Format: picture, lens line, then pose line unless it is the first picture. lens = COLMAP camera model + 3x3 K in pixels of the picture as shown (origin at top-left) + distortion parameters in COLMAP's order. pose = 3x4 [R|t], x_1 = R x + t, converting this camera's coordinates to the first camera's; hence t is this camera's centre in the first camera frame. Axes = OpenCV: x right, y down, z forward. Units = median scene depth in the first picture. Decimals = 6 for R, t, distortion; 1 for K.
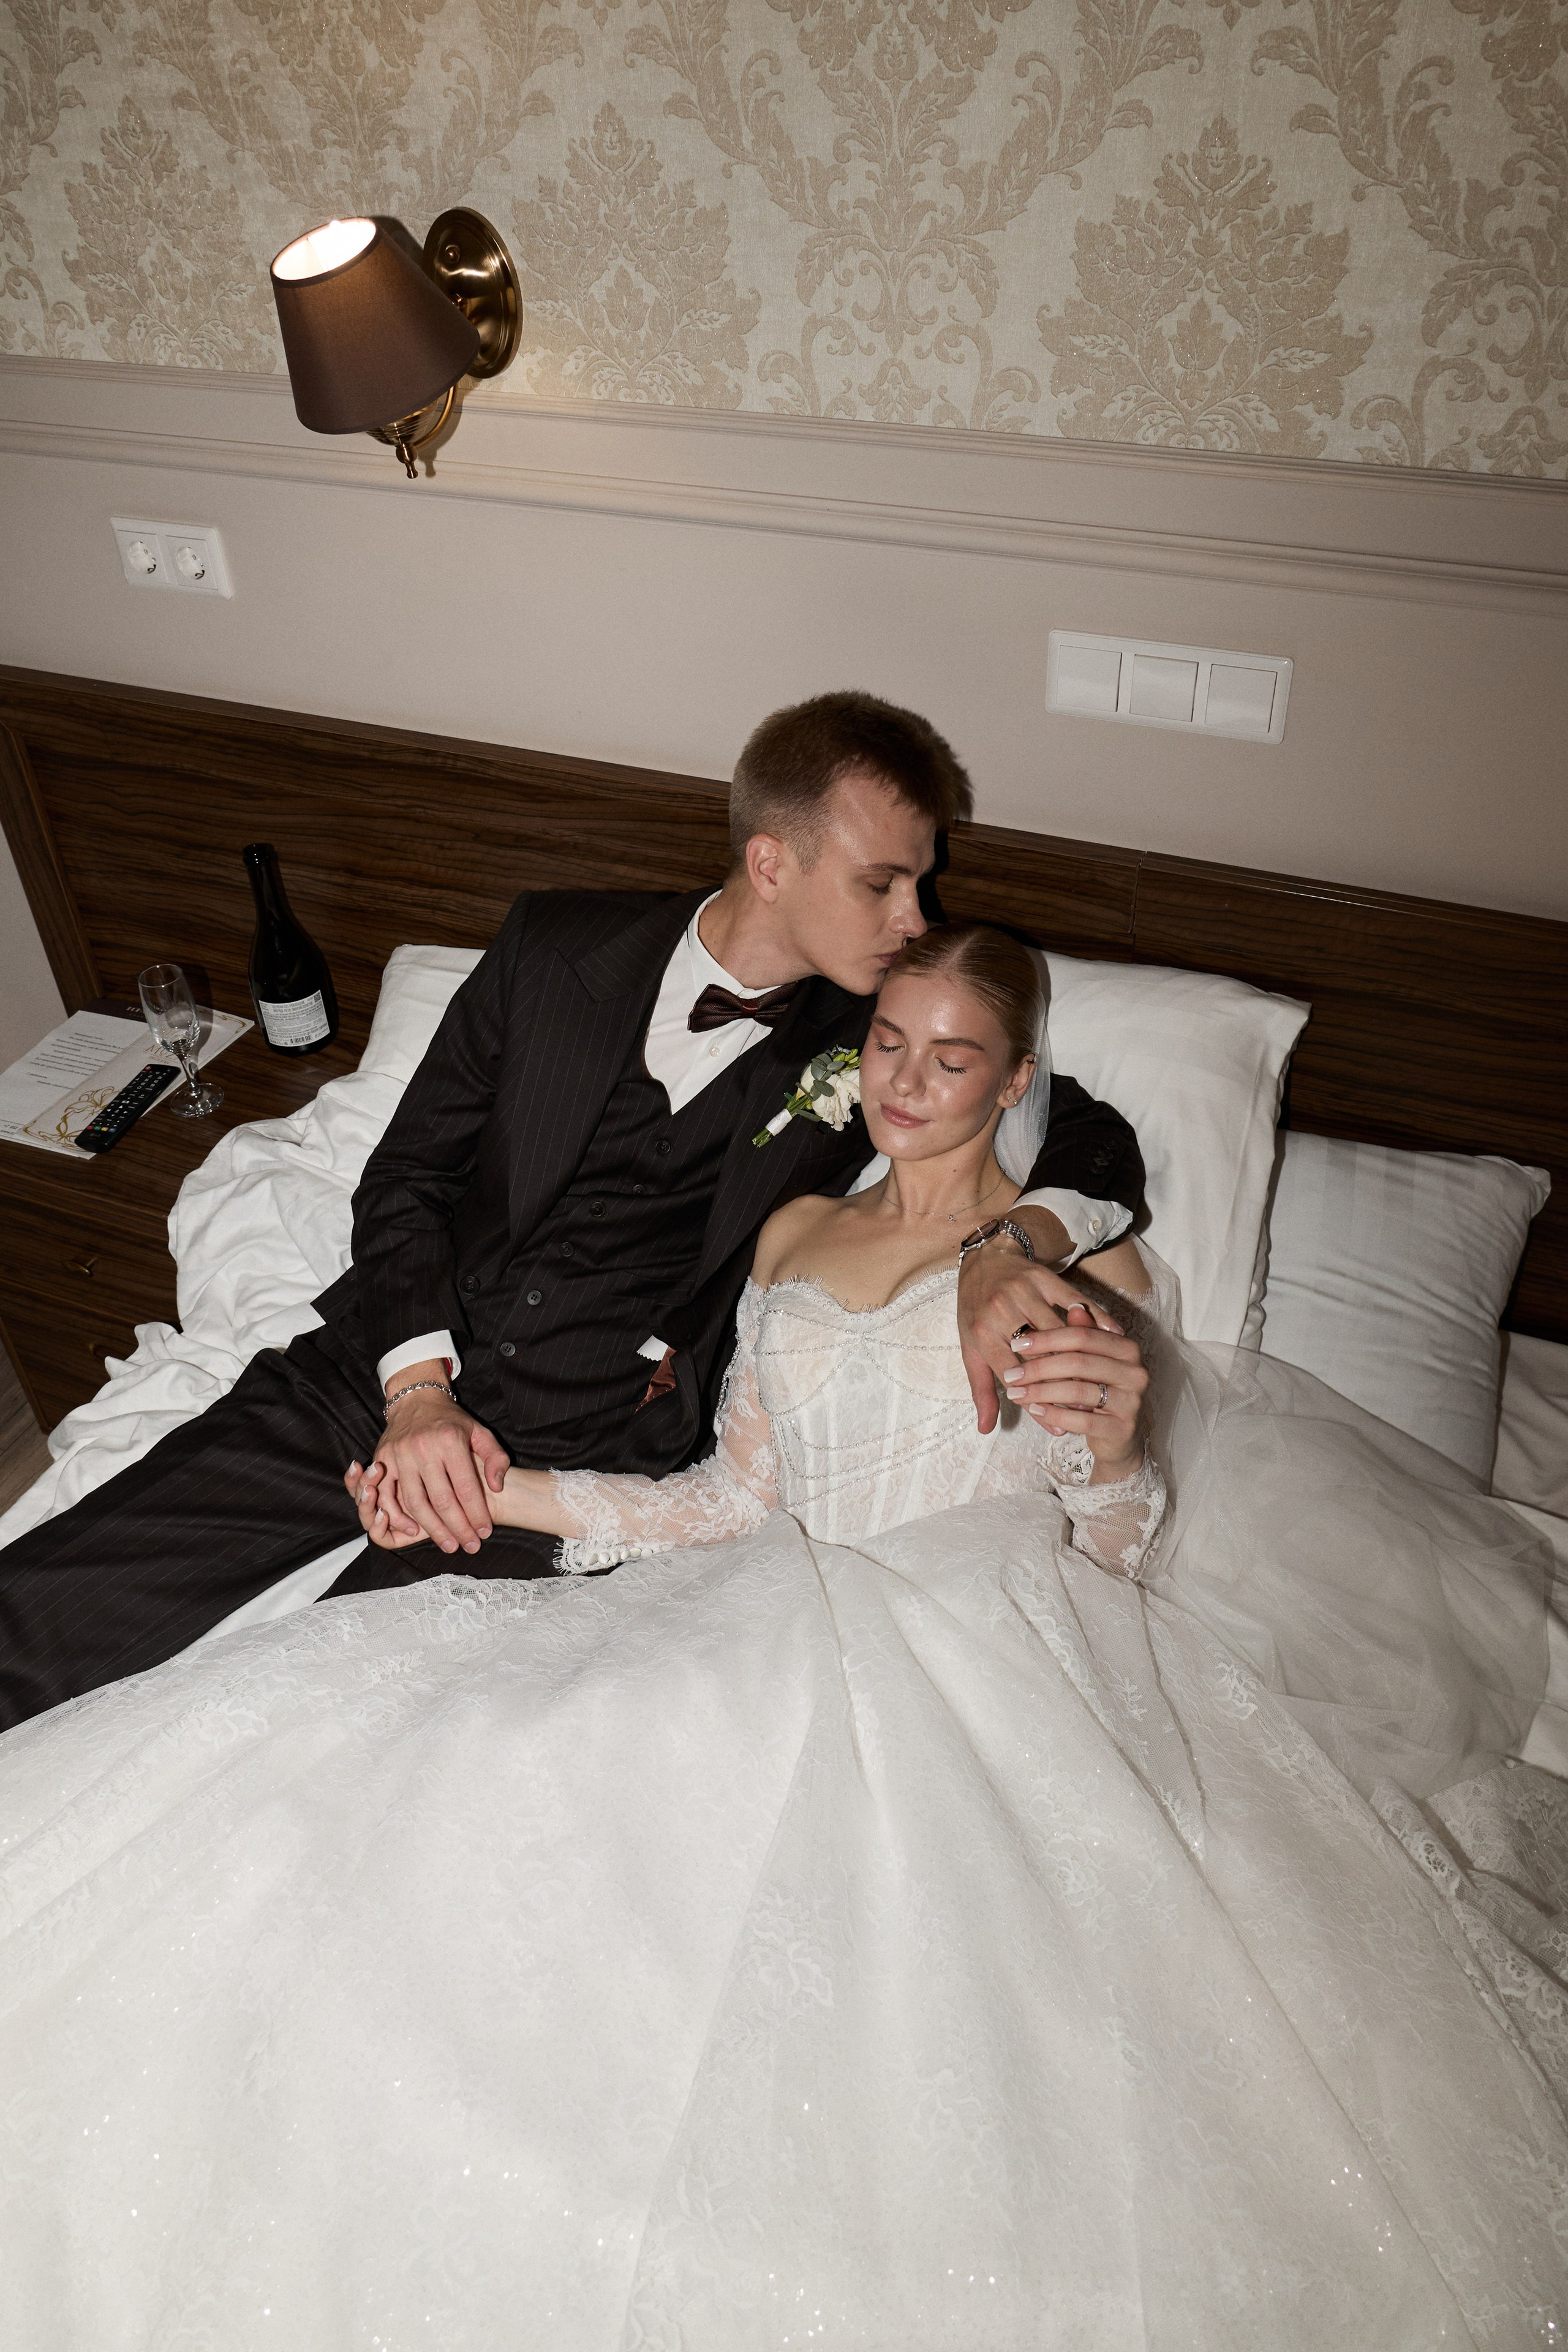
lens RADIAL K [[1611.0, 0, 799.0], [0, 1611.0, 1179.5], [0, 0, 1]] dist [-0.038872, 0.006149]
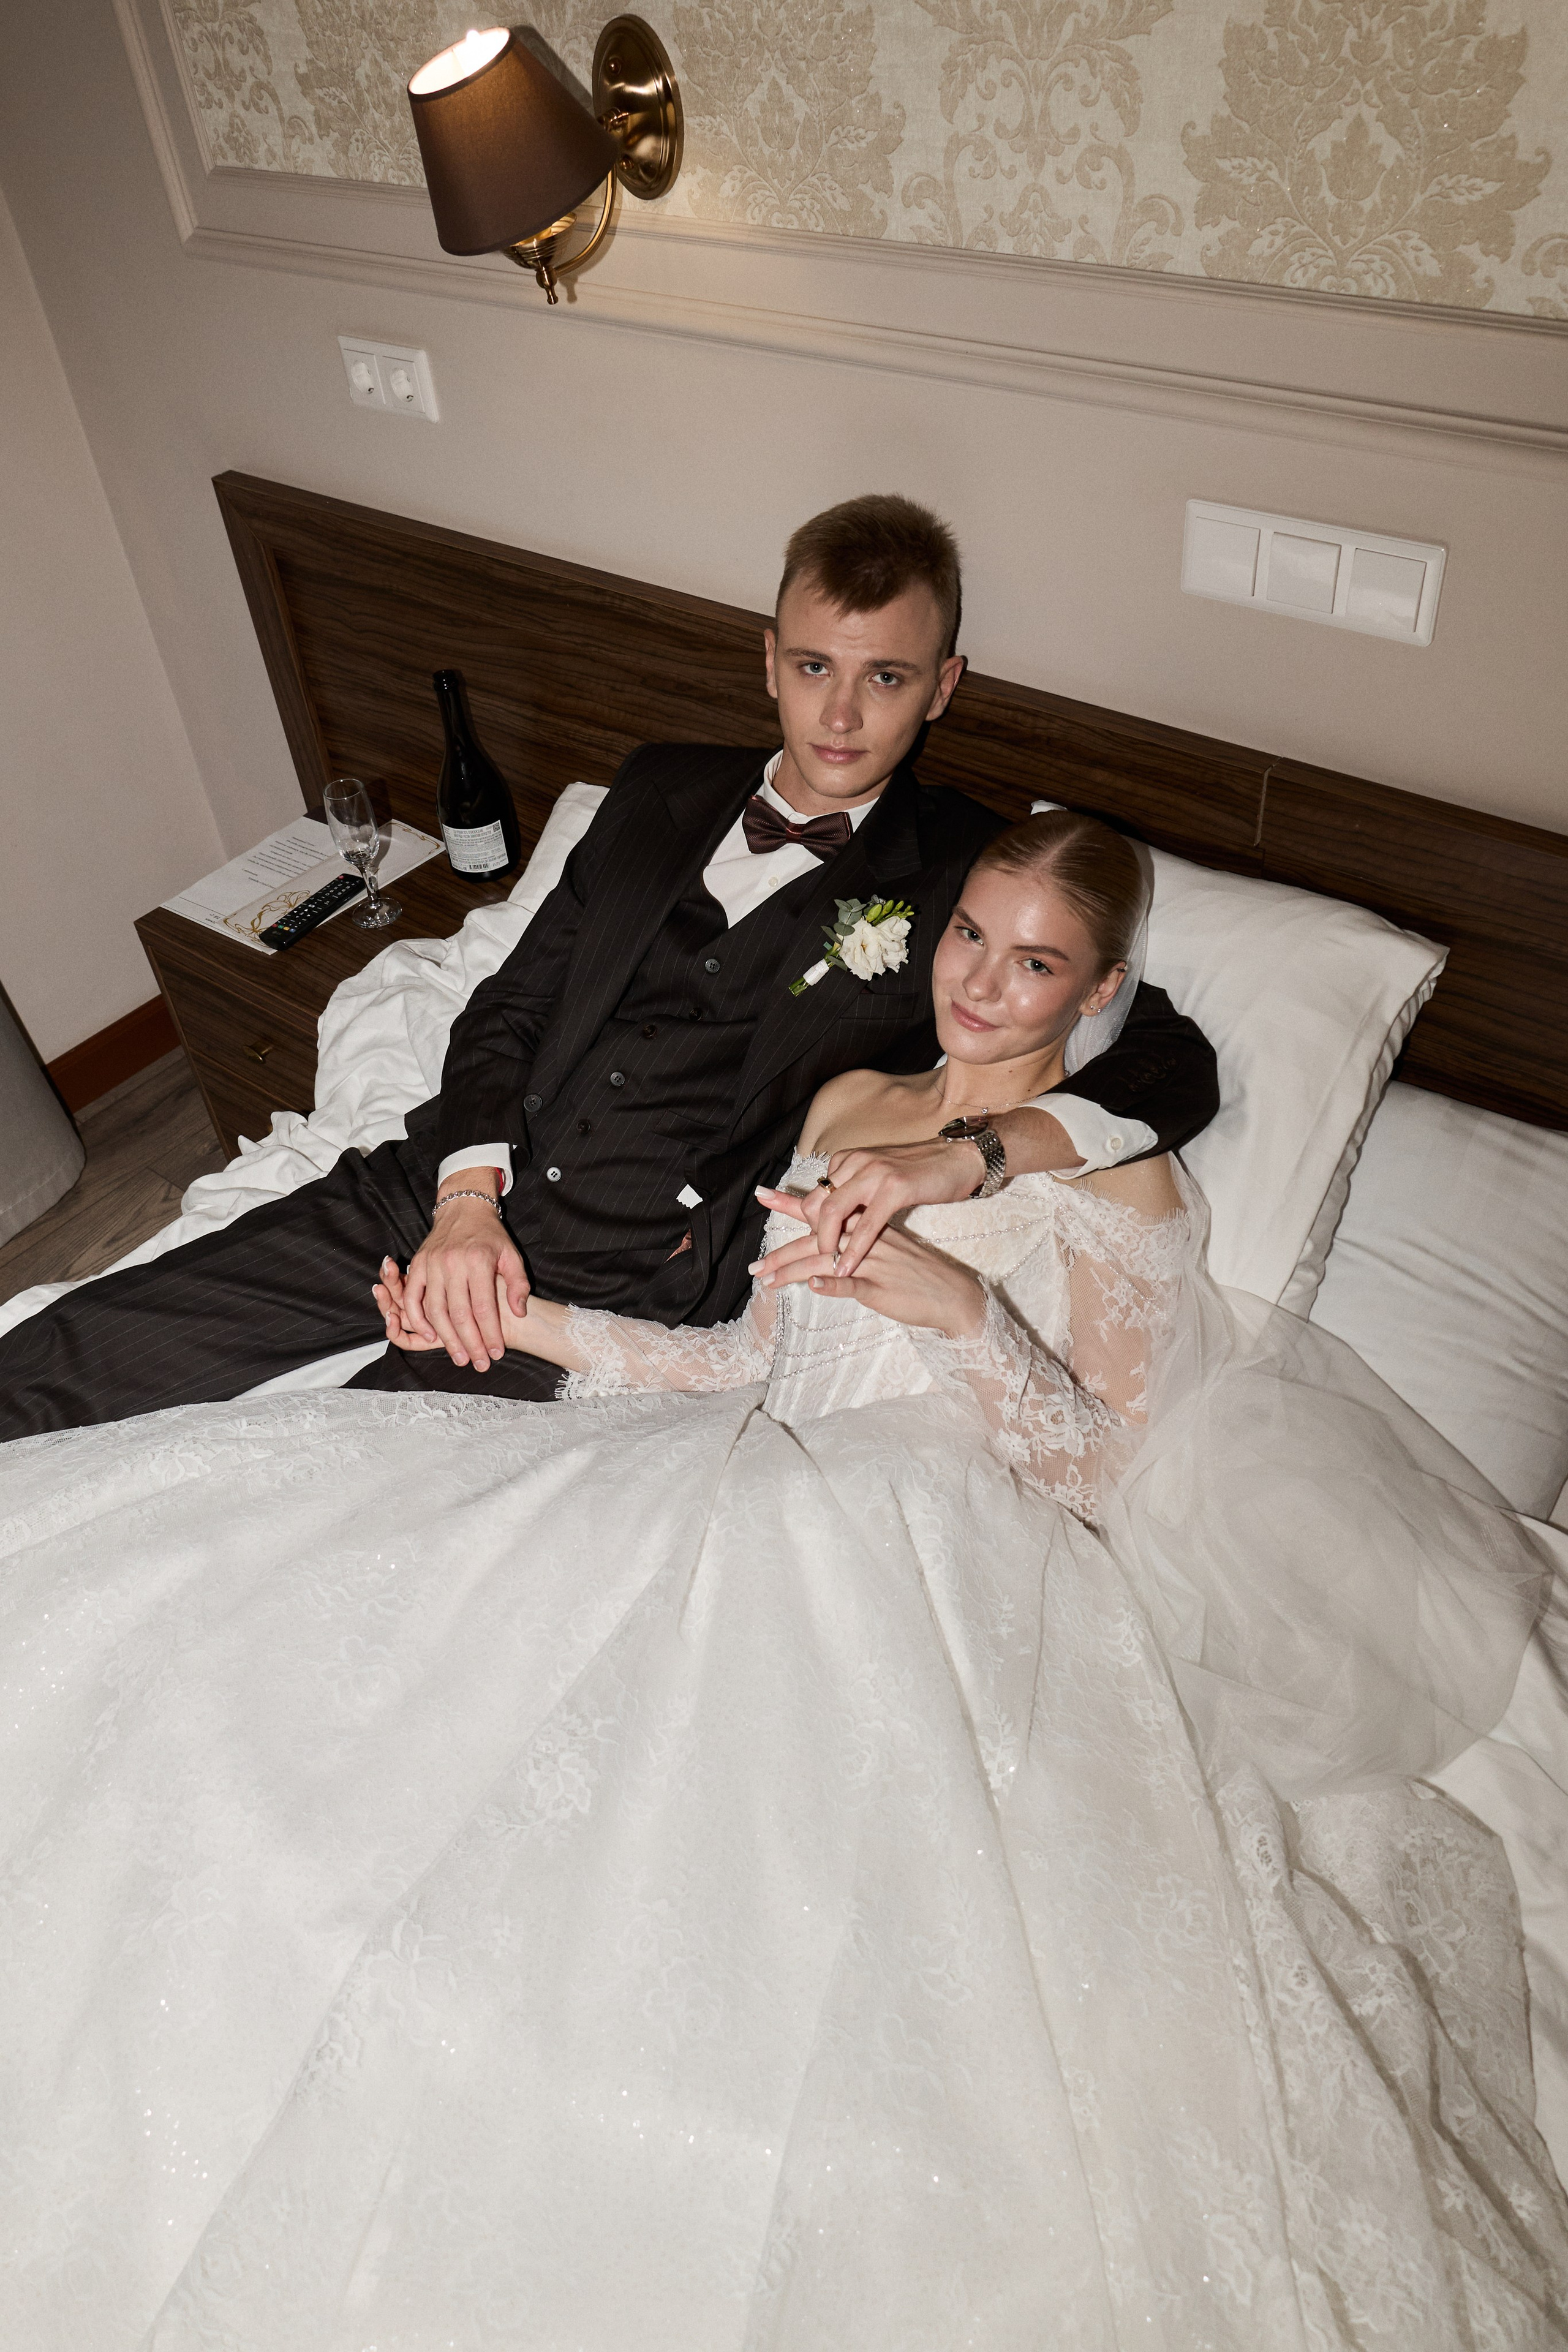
lens RADIAL K [[1624.2, 0, 791.0], [0, 1624.2, 1215.2], [0, 0, 1]] dist [-0.029156, -0.002154]
pose [[0.957119, 0.163985, -0.238814, 0.210764], [-0.141705, 0.984025, 0.107769, -0.008205], [0.252672, -0.069306, 0.965067, 0.028294]]
